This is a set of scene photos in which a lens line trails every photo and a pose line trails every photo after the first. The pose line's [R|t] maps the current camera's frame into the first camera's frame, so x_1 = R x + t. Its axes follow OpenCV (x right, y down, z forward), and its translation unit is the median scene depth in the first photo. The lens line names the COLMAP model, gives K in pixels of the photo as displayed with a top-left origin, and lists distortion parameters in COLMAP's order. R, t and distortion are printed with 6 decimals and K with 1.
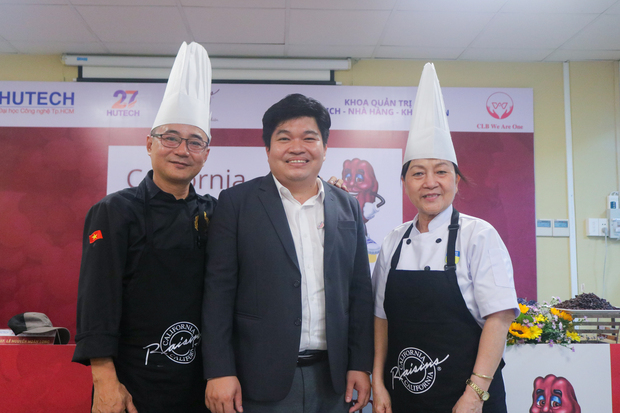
lens RADIAL K [[728.0, 0, 310.0], [0, 728.0, 206.5], [0, 0, 1]] dist [0.001267, 0.015111]
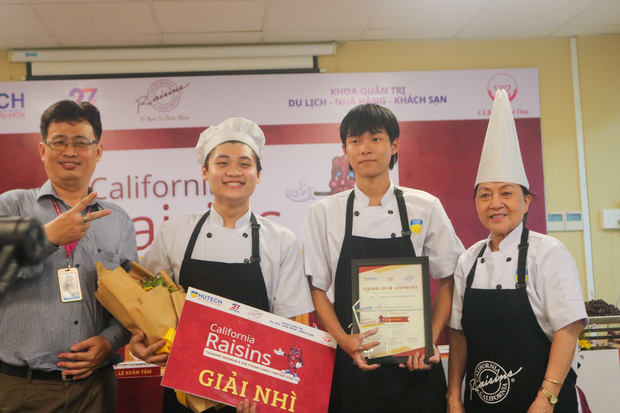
lens RADIAL K [[859.5, 0, 307.9], [0, 859.5, 223.4], [0, 0, 1]] dist [-0.007187, 0.013208]
pose [[0.997773, -0.045773, 0.048519, -0.166935], [0.044541, 0.998664, 0.026181, -0.048854], [-0.049653, -0.023962, 0.998479, -0.224920]]
